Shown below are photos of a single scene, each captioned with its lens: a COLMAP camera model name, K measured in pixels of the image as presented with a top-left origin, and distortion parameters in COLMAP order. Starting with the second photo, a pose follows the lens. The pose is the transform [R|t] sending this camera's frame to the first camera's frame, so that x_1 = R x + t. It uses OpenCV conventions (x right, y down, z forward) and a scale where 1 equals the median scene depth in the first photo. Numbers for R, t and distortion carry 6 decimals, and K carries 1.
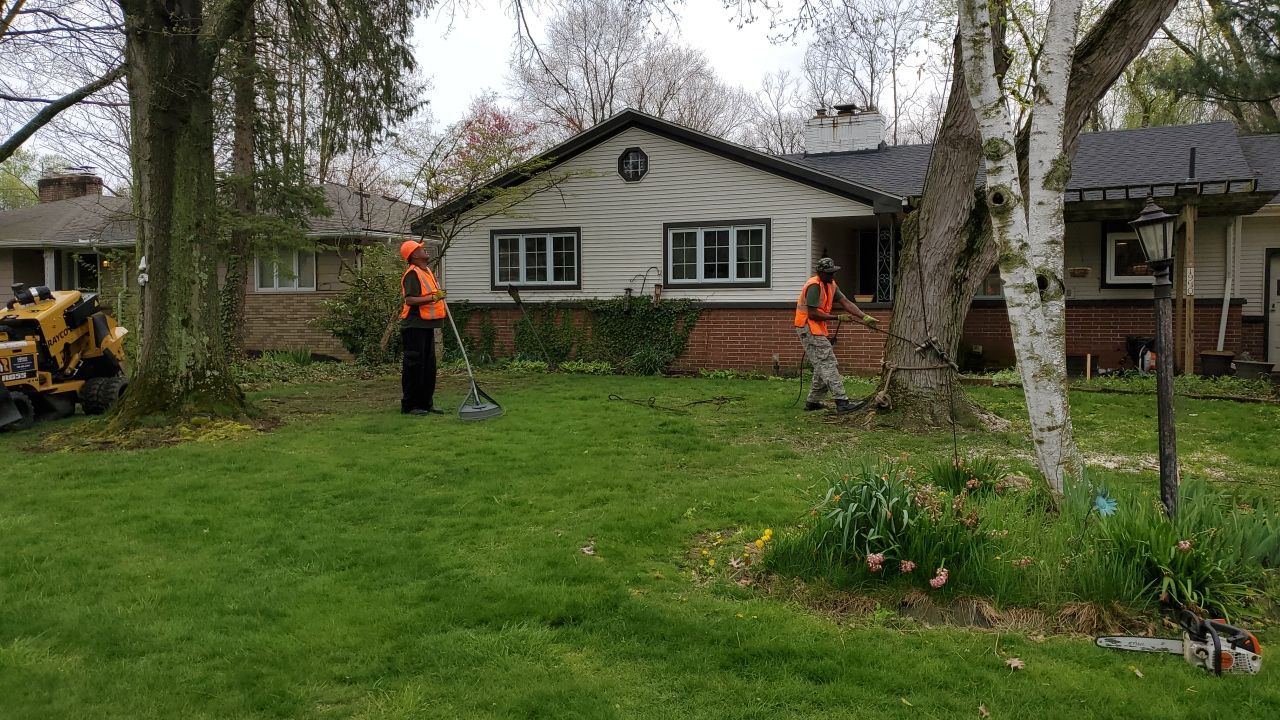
lens RADIAL K [[997.7, 0, 633.5], [0, 997.7, 348.8], [0, 0, 1]] dist [0.052945, -0.064497]
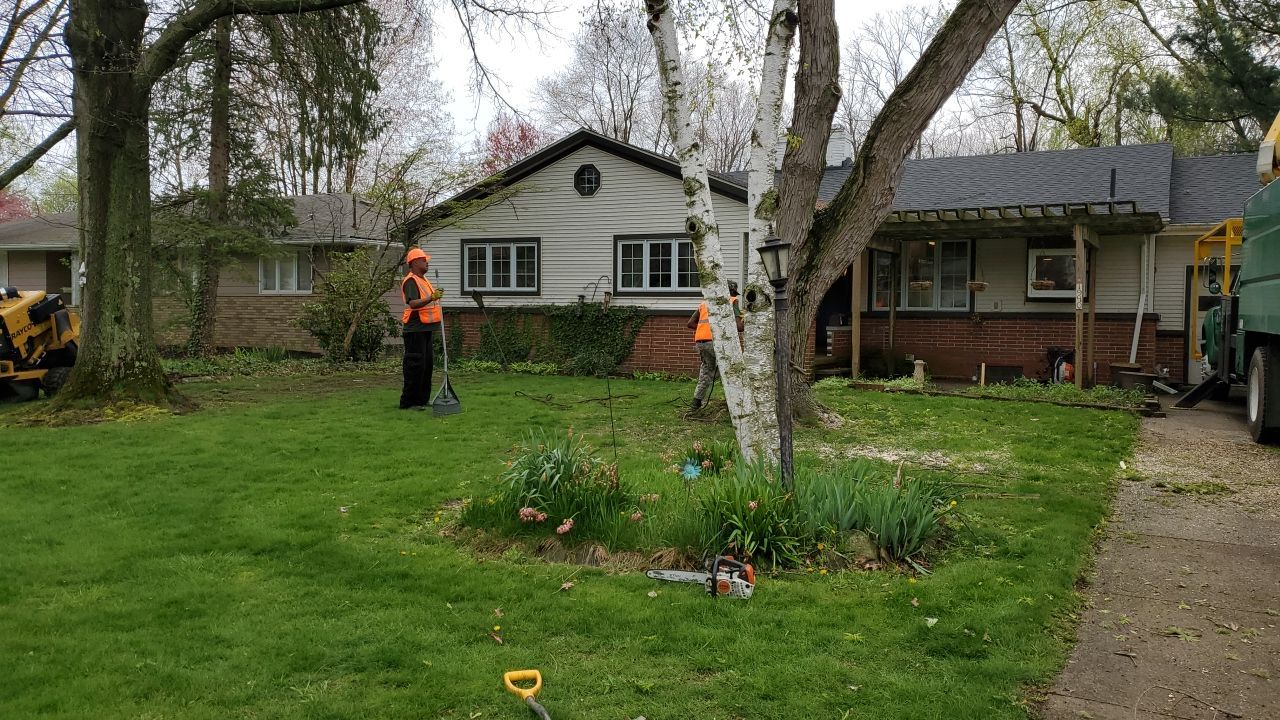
lens RADIAL K [[994.7, 0, 638.1], [0, 994.7, 353.0], [0, 0, 1]] dist [0.085119, -0.133466]
pose [[0.998241, 0.017214, -0.056740, 0.202667], [-0.017327, 0.999849, -0.001502, 0.003330], [0.056706, 0.002482, 0.998388, -0.113233]]
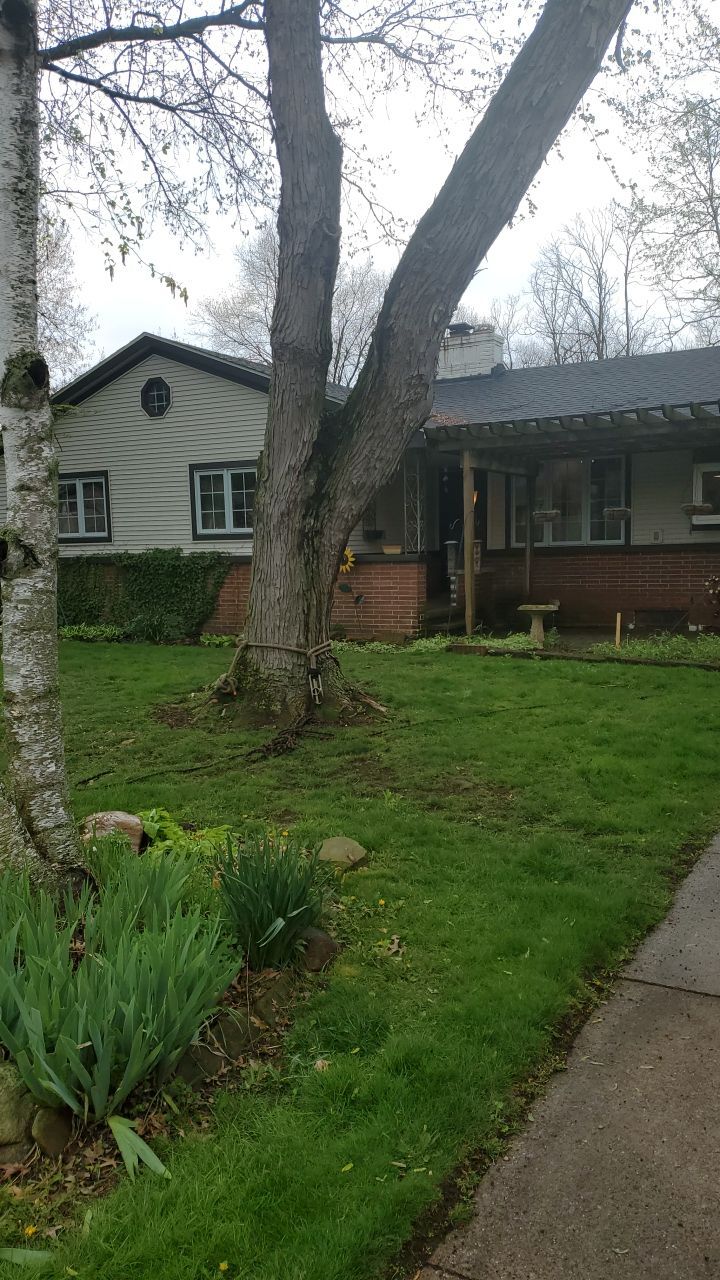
lens RADIAL K [[1001.5, 0, 362.3], [0, 1001.5, 645.6], [0, 0, 1]] dist [0.089606, -0.159167]
pose [[0.997482, -0.012037, -0.069897, 0.409009], [0.015793, 0.998447, 0.053433, -0.021197], [0.069145, -0.054402, 0.996122, 0.213230]]
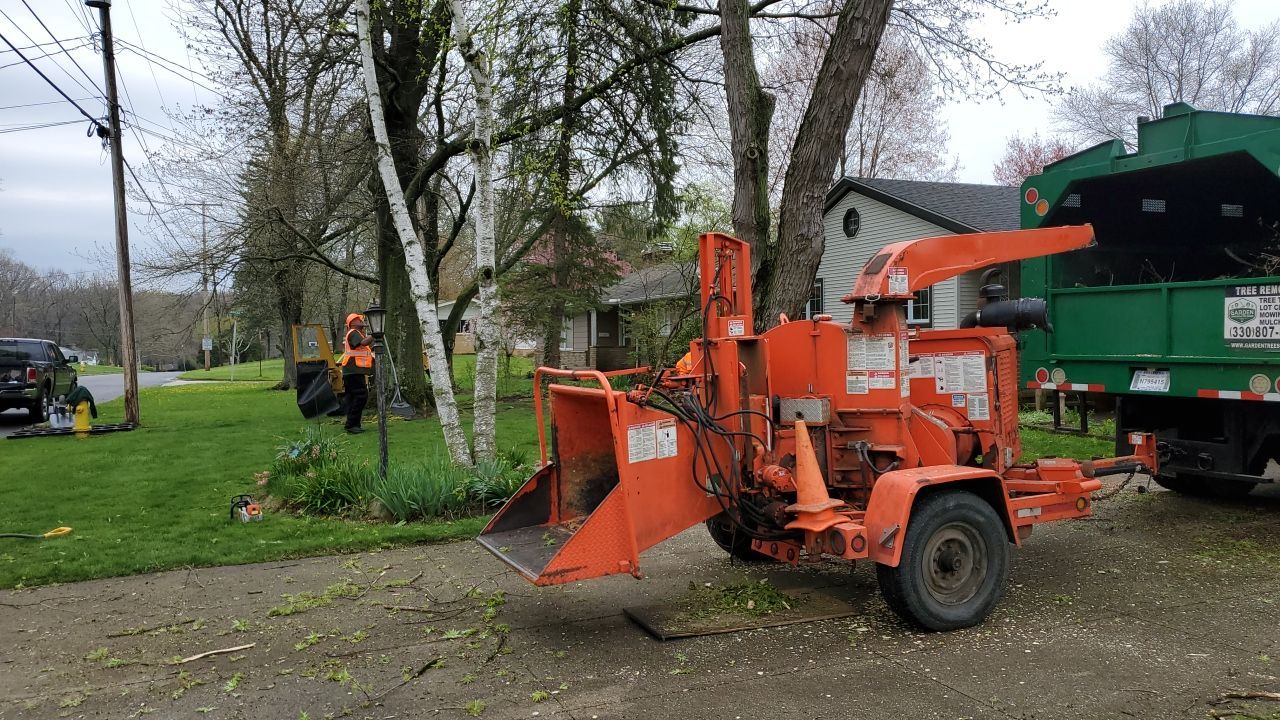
lens RADIAL K [[1000.2, 0, 640.0], [0, 1000.2, 360.0], [0, 0, 1]] dist [0.006962, -0.003775]
pose [[0.735827, 0.007603, -0.677127, 1.038019], [-0.021080, 0.999710, -0.011683, -0.012003], [0.676842, 0.022870, 0.735773, -0.021581]]
